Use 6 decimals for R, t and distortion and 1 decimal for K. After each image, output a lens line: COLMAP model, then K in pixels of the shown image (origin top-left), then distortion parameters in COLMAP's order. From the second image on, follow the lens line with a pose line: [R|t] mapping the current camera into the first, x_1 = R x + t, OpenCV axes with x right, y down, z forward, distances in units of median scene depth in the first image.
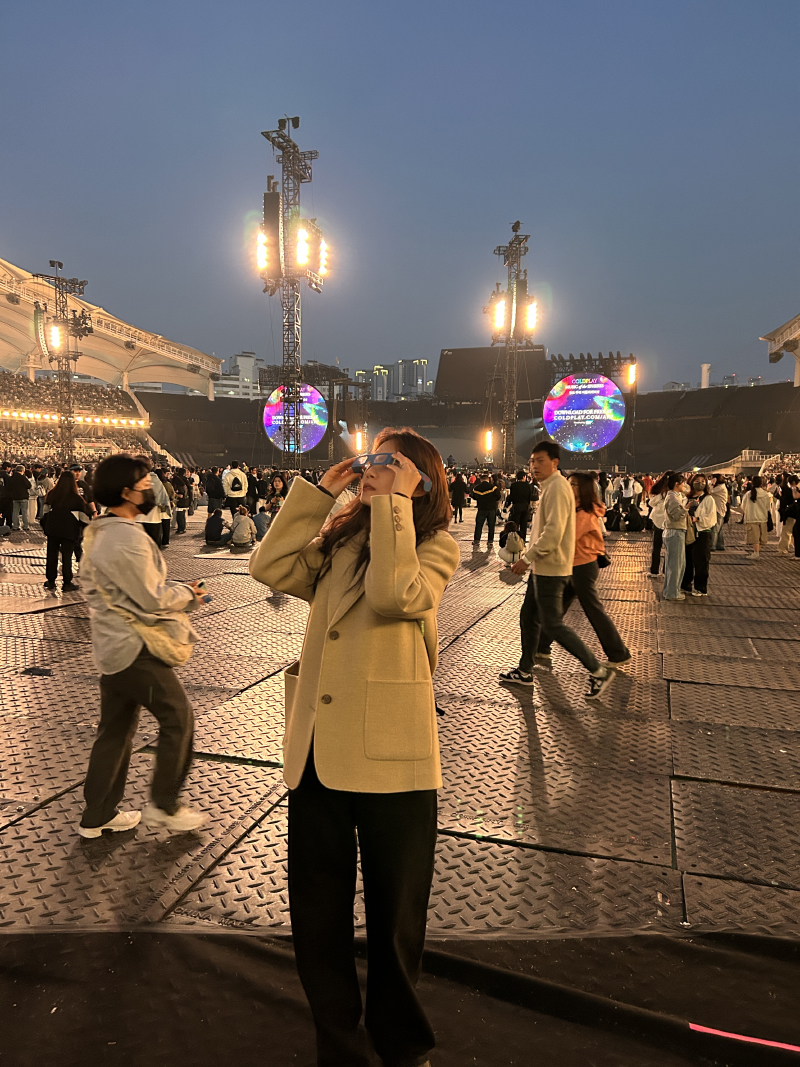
lens RADIAL K [[784.1, 0, 386.8], [0, 784.1, 533.7], [0, 0, 1]] dist [0.067878, -0.083315]
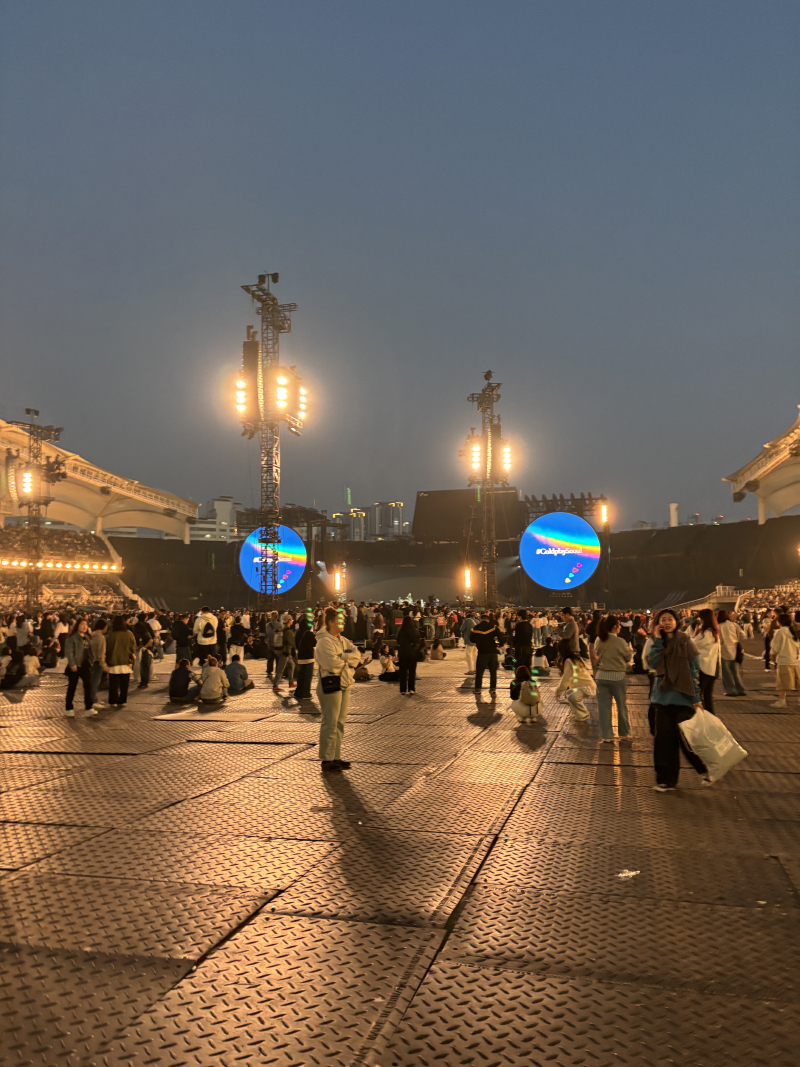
lens RADIAL K [[785.2, 0, 408.6], [0, 785.2, 546.8], [0, 0, 1]] dist [0.057914, -0.075791]
pose [[0.998279, -0.013045, 0.057169, -0.002752], [0.022049, 0.986901, -0.159816, -0.001854], [-0.054336, 0.160801, 0.985490, 0.018583]]
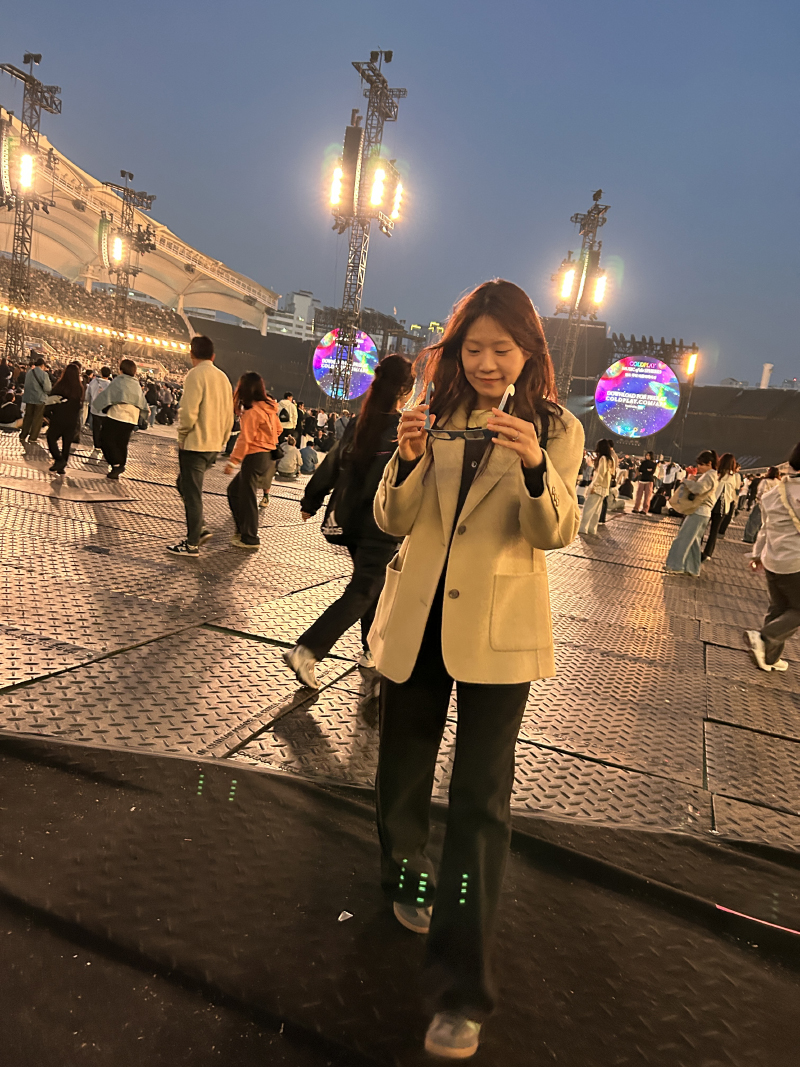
lens RADIAL K [[787.5, 0, 400.0], [0, 787.5, 533.5], [0, 0, 1]] dist [0.055855, -0.067465]
pose [[0.990618, 0.135452, -0.018138, -0.002301], [-0.134324, 0.989504, 0.053286, 0.003099], [0.025165, -0.050349, 0.998415, -0.001489]]
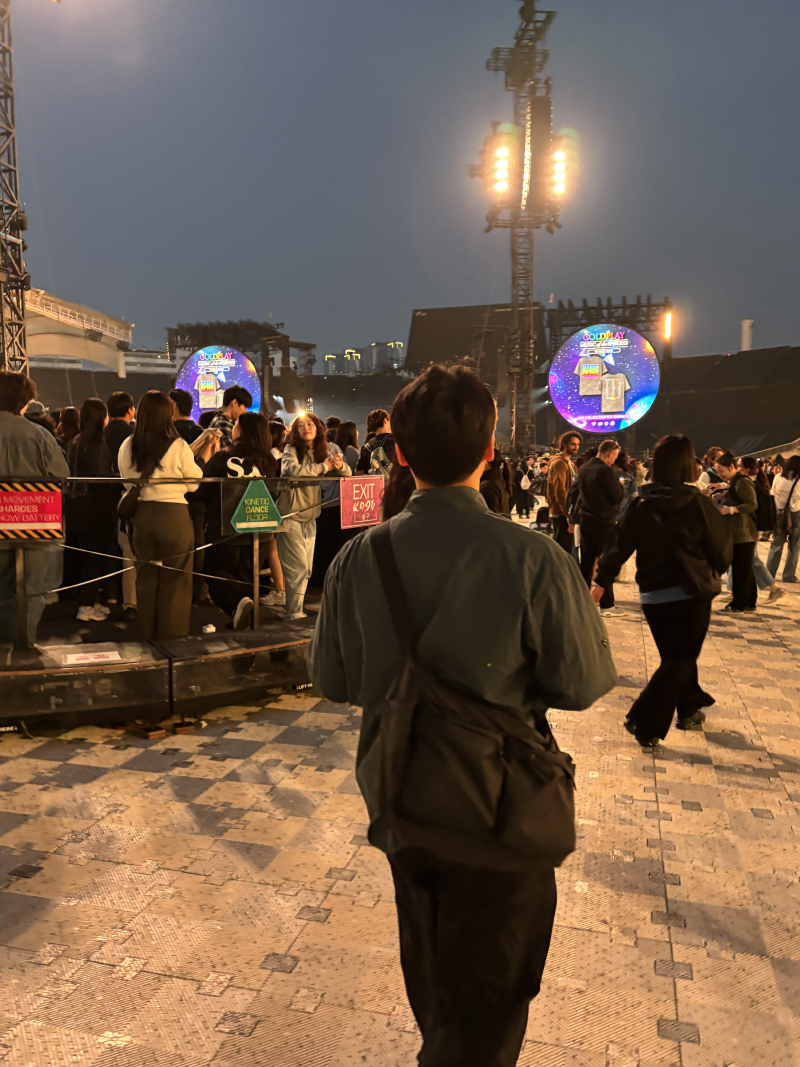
lens RADIAL K [[803.8, 0, 381.8], [0, 803.8, 540.5], [0, 0, 1]] dist [0.035333, -0.042984]
pose [[0.999645, -0.019905, 0.017715, 0.041155], [0.019620, 0.999678, 0.016084, -0.028731], [-0.018030, -0.015731, 0.999714, 0.390794]]
